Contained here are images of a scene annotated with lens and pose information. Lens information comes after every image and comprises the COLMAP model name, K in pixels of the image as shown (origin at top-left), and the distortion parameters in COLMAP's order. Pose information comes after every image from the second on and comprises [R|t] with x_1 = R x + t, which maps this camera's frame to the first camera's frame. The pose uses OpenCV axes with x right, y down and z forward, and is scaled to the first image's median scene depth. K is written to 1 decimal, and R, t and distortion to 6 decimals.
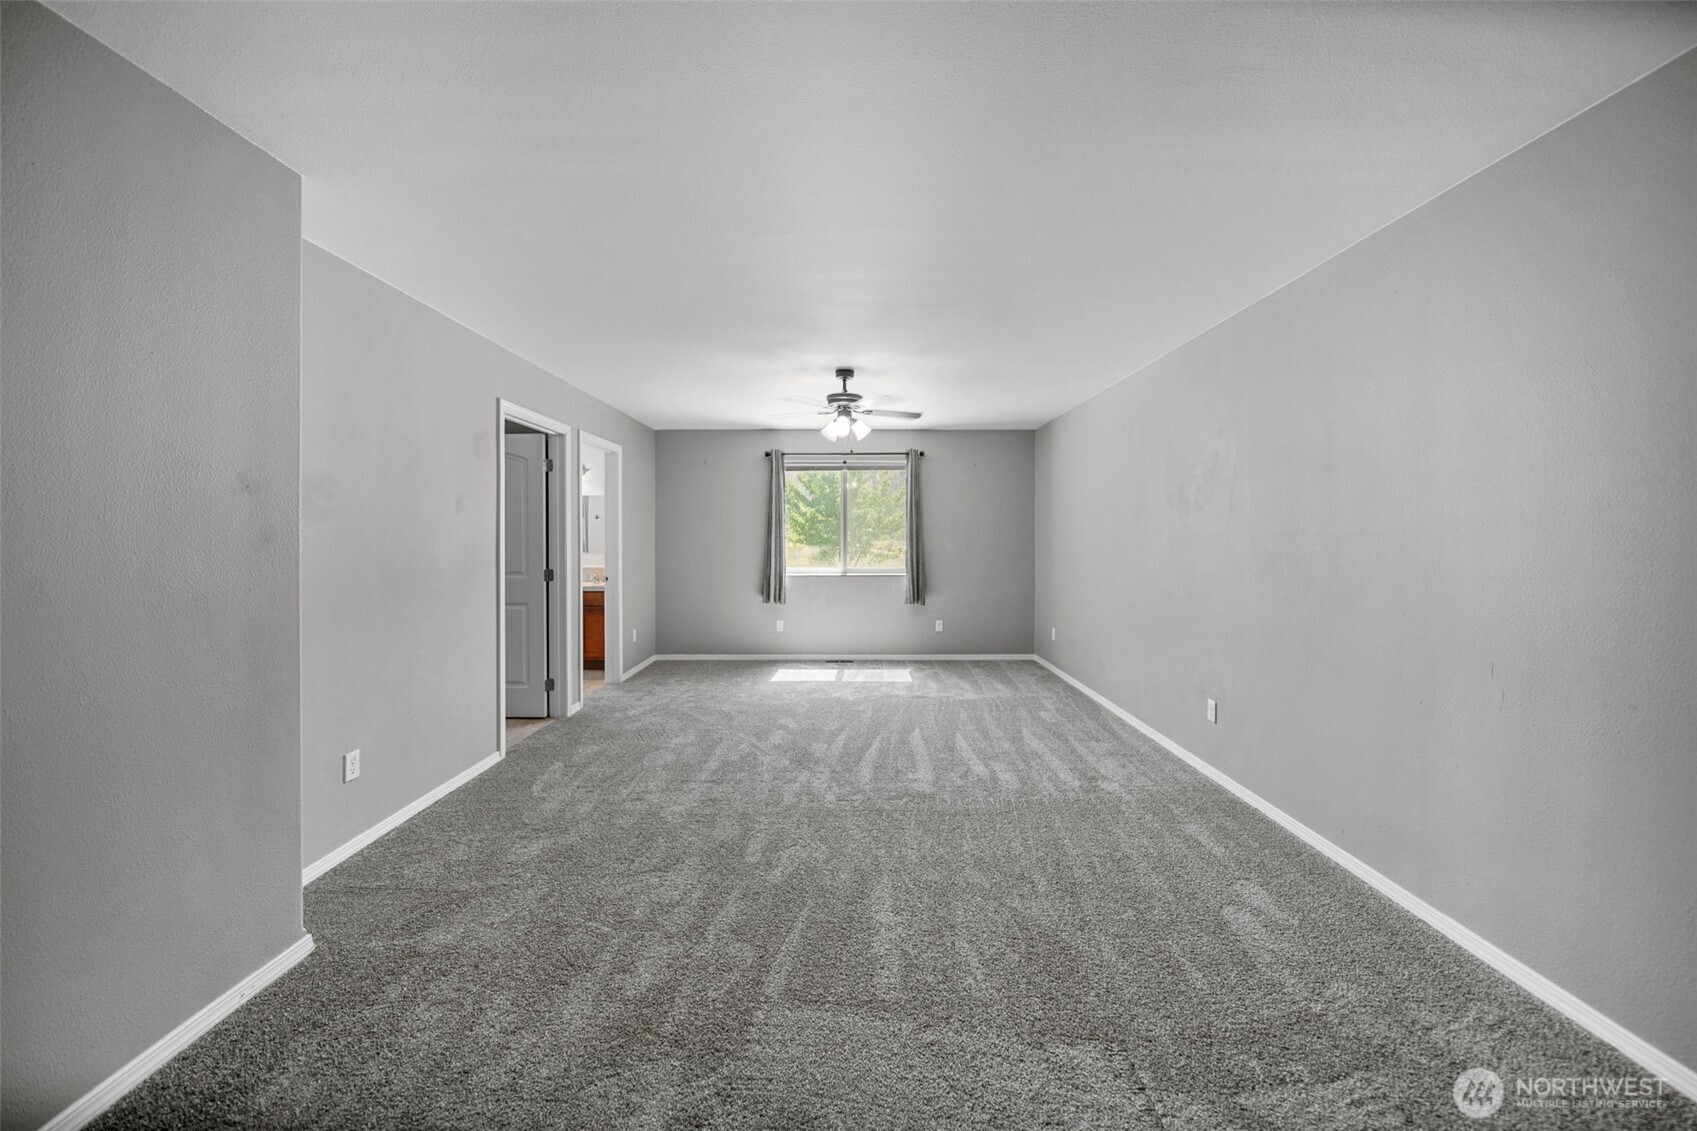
lens RADIAL K [[600.6, 0, 849.6], [0, 600.6, 548.8], [0, 0, 1]] dist [0.002813, 0.000298]
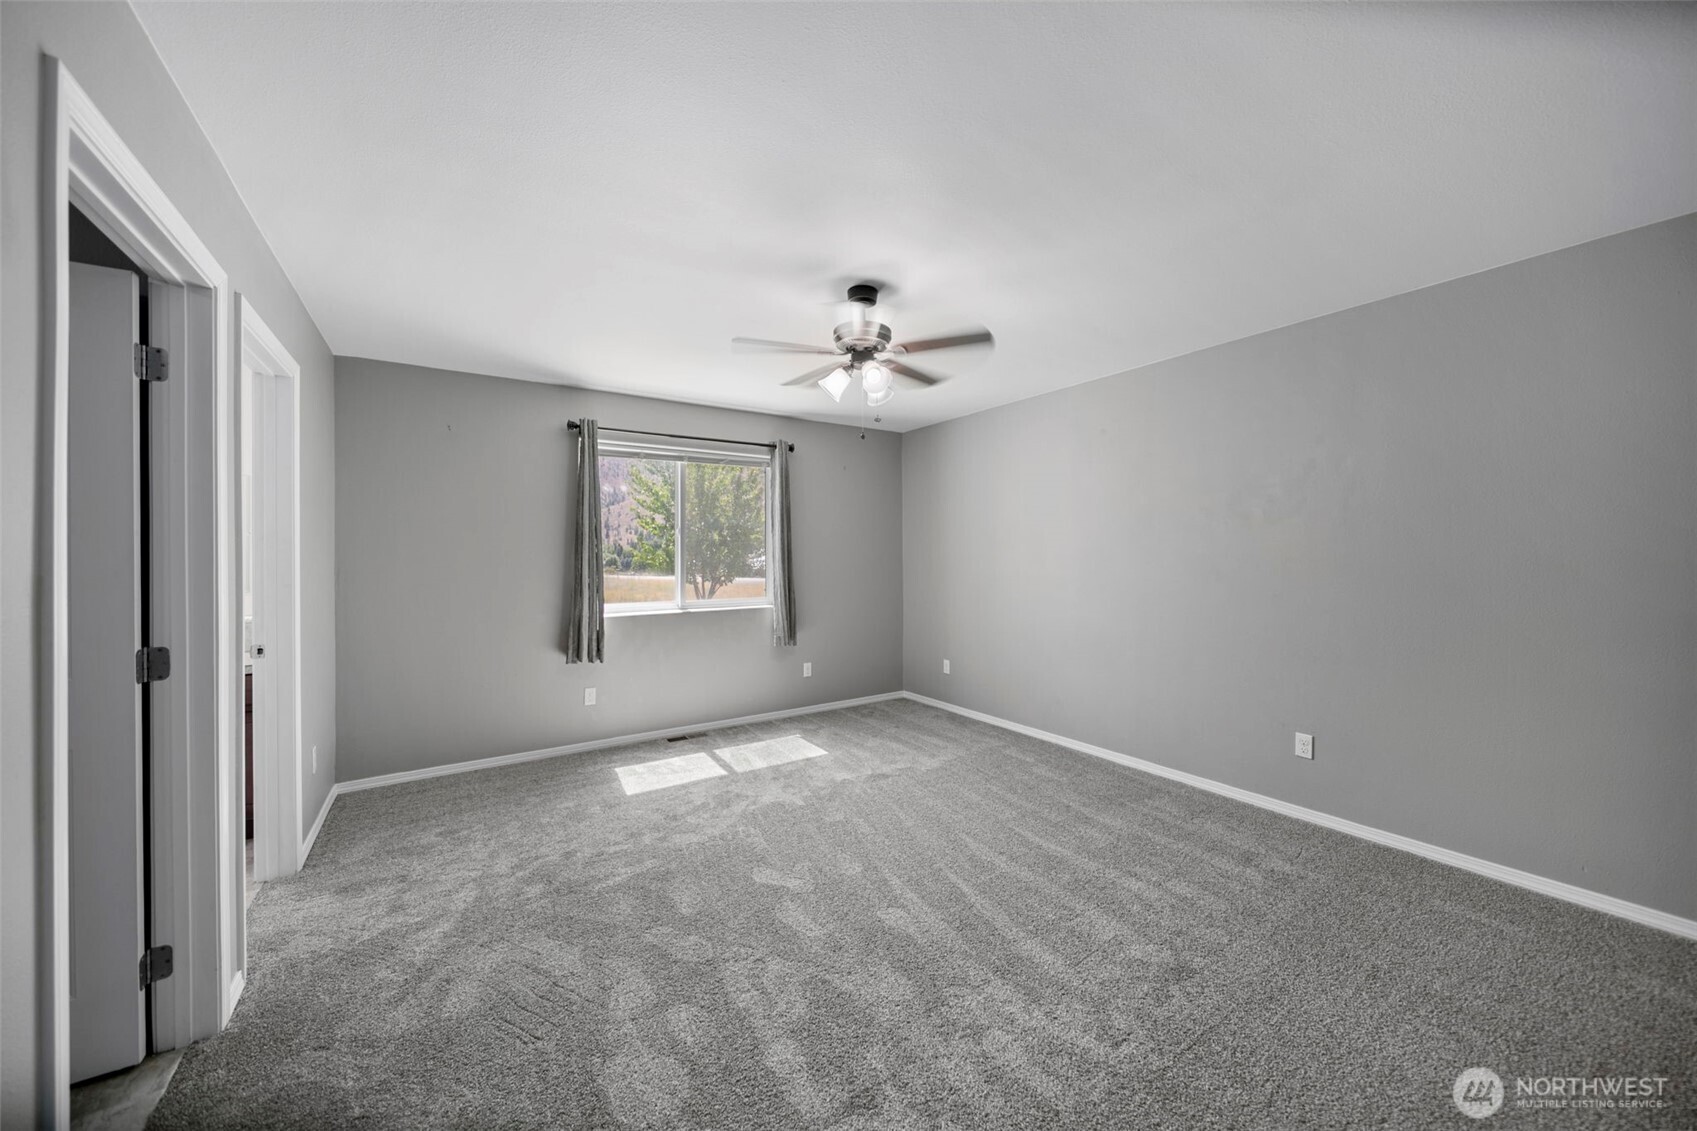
lens RADIAL K [[600.6, 0, 846.9], [0, 600.6, 563.4], [0, 0, 1]] dist [0.002813, 0.000298]
pose [[0.838411, -0.012347, 0.544899, -0.240011], [0.017665, 0.999834, -0.004525, -0.005934], [-0.544752, 0.013420, 0.838490, 0.321316]]
